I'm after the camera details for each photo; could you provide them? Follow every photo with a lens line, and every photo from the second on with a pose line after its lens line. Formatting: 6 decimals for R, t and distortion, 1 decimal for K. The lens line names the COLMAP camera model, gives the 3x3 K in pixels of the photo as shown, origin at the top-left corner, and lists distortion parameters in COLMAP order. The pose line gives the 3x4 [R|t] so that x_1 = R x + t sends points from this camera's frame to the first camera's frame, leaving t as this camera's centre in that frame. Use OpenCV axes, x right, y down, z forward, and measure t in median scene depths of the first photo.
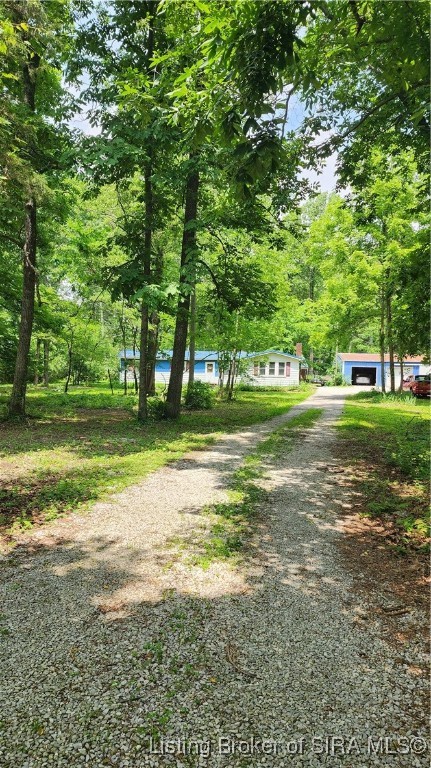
lens RADIAL K [[496.4, 0, 215.5], [0, 496.4, 384.0], [0, 0, 1]] dist [0.080592, -0.086906]
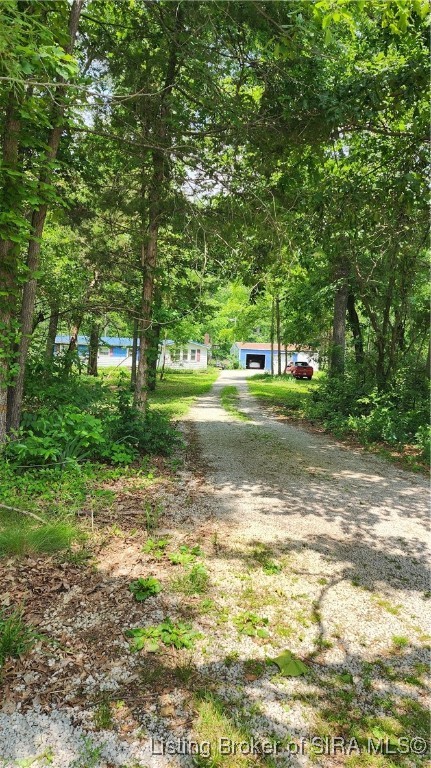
lens RADIAL K [[496.4, 0, 215.5], [0, 496.4, 384.0], [0, 0, 1]] dist [0.080592, -0.086906]
pose [[0.974112, -0.000438, 0.226065, -0.086541], [-0.007108, 0.999444, 0.032566, 0.000098], [-0.225954, -0.033330, 0.973568, -0.189383]]
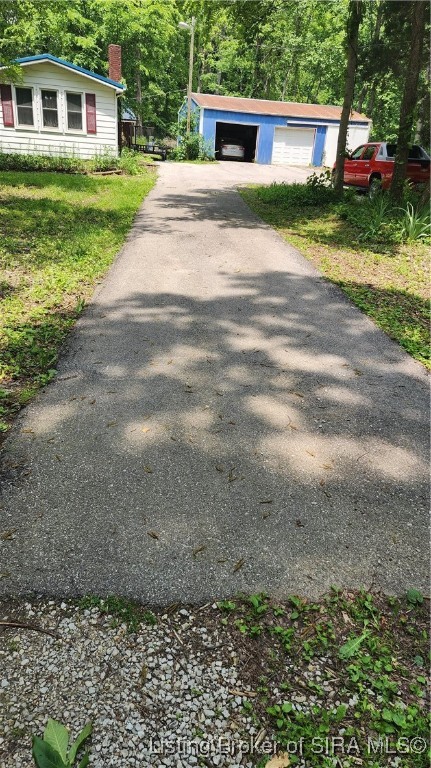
lens RADIAL K [[496.4, 0, 215.5], [0, 496.4, 384.0], [0, 0, 1]] dist [0.080592, -0.086906]
pose [[0.943029, -0.102117, 0.316652, 0.087089], [-0.041229, 0.908531, 0.415777, -0.004543], [-0.330147, -0.405145, 0.852561, 0.511974]]
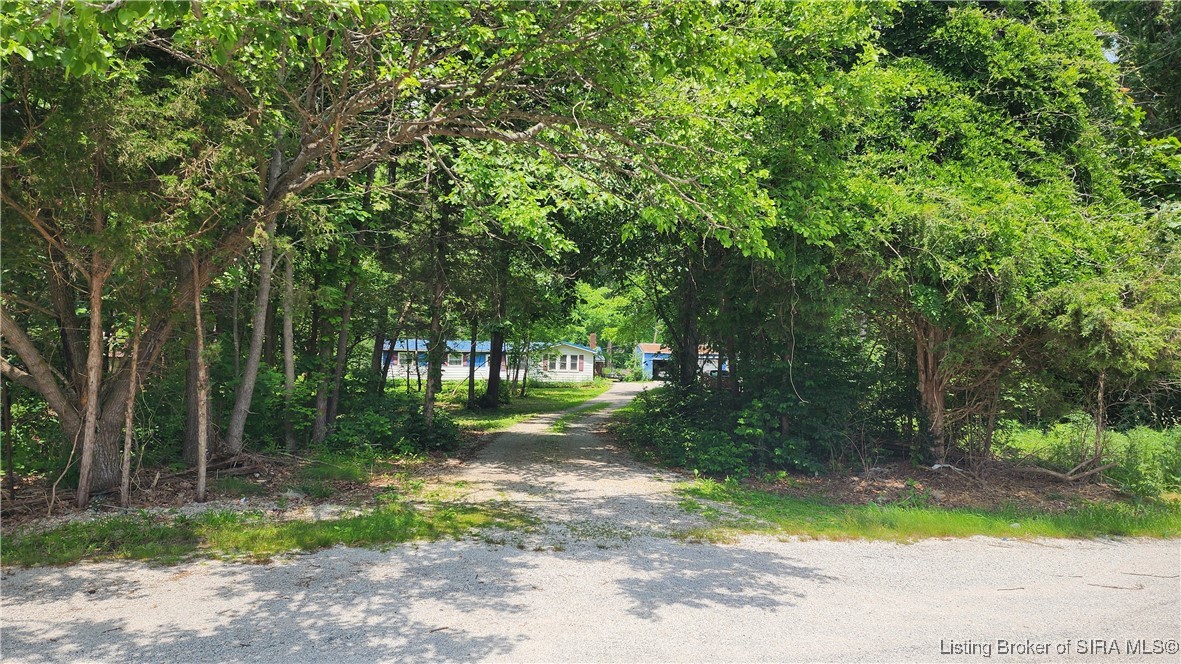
lens RADIAL K [[763.3, 0, 575.1], [0, 763.3, 338.6], [0, 0, 1]] dist [0.080592, -0.086906]
pose [[0.990714, 0.003331, 0.135919, -0.052997], [0.003828, 0.998620, -0.052373, -0.001376], [-0.135906, 0.052407, 0.989335, -0.371850]]
